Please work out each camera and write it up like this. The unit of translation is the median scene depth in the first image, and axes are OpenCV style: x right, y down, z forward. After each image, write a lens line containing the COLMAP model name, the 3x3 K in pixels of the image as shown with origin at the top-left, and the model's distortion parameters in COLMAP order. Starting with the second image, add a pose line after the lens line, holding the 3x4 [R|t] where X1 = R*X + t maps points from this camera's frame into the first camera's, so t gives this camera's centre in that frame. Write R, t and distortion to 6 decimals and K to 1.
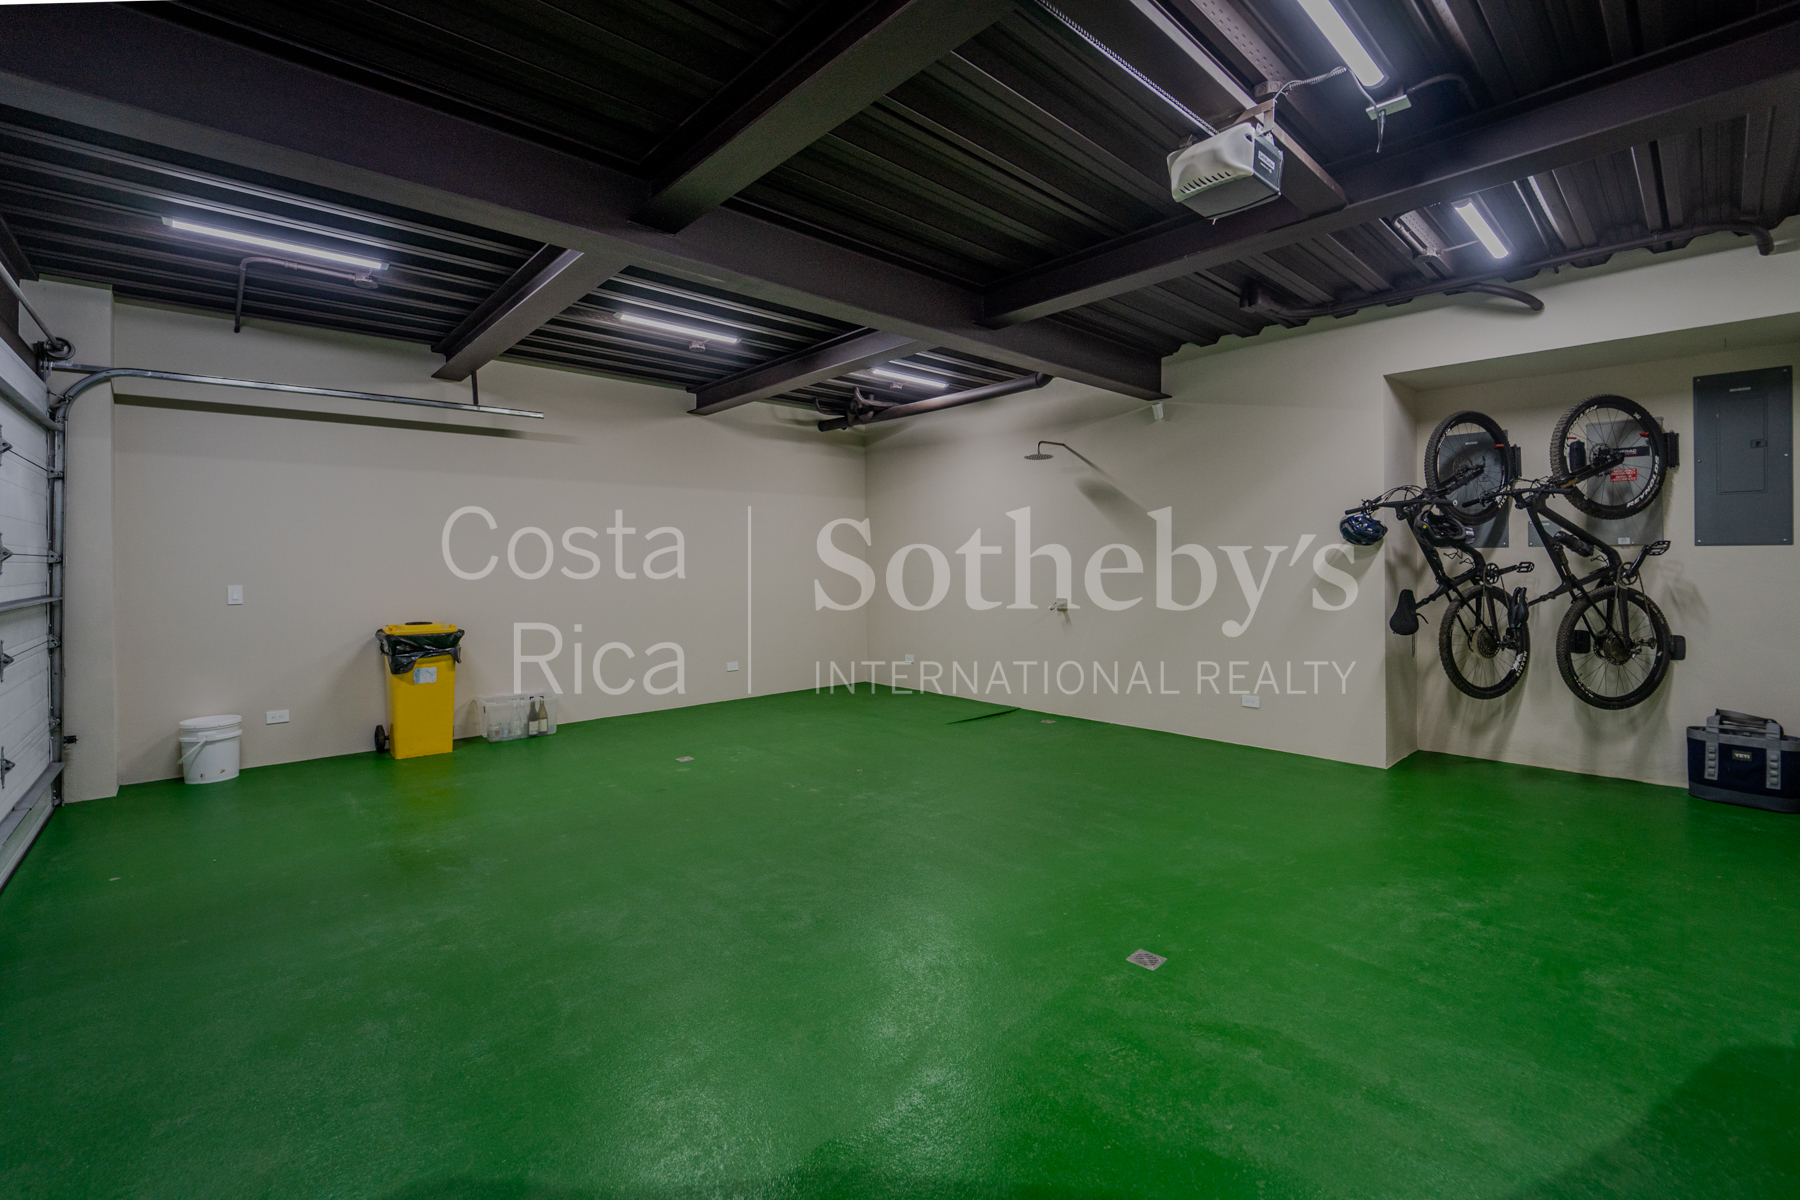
lens RADIAL K [[754.2, 0, 905.5], [0, 754.2, 553.5], [0, 0, 1]] dist [-0.001906, -0.000165]
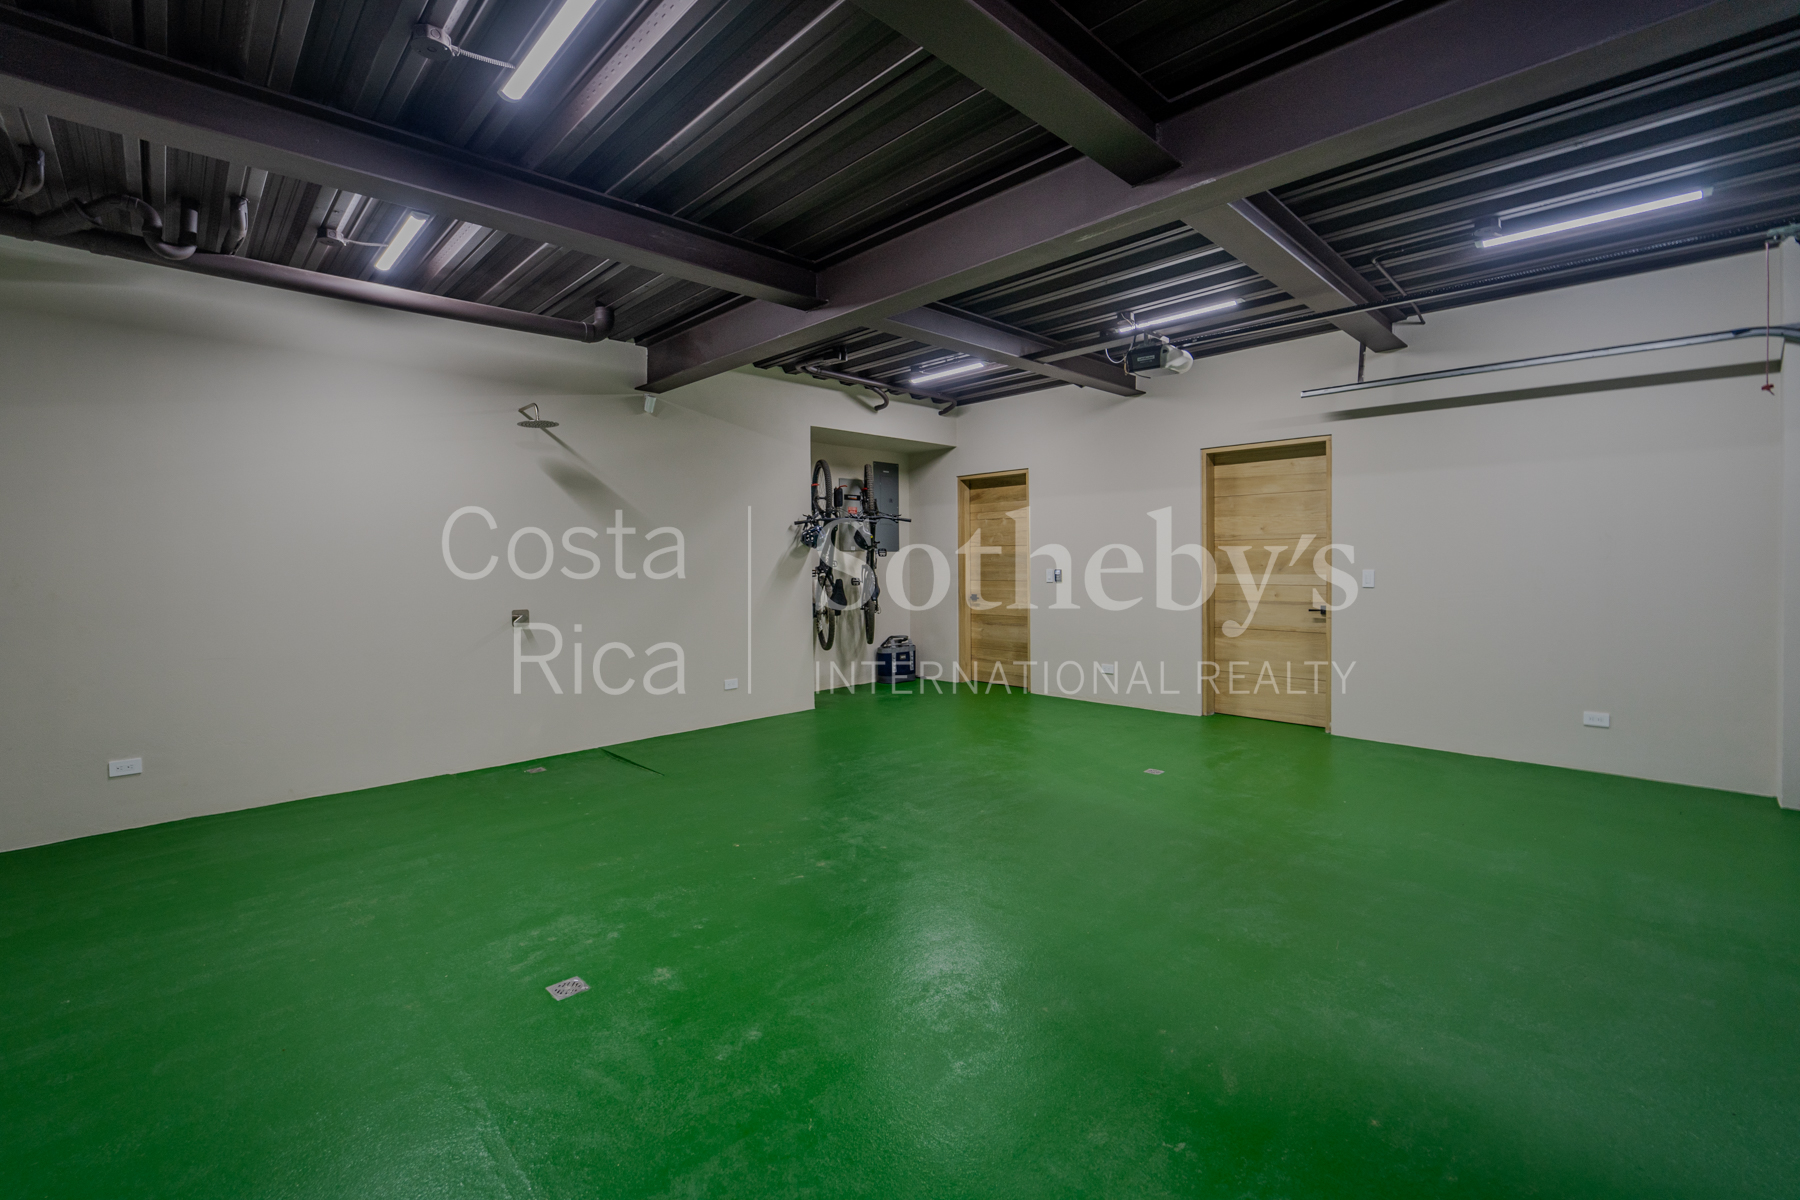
lens RADIAL K [[768.4, 0, 900.0], [0, 768.4, 600.0], [0, 0, 1]] dist [-0.000544, -0.000153]
pose [[-0.017706, -0.050608, 0.998562, -0.982916], [-0.000383, 0.998718, 0.050609, 0.012644], [-0.999843, 0.000514, -0.017703, 1.053151]]
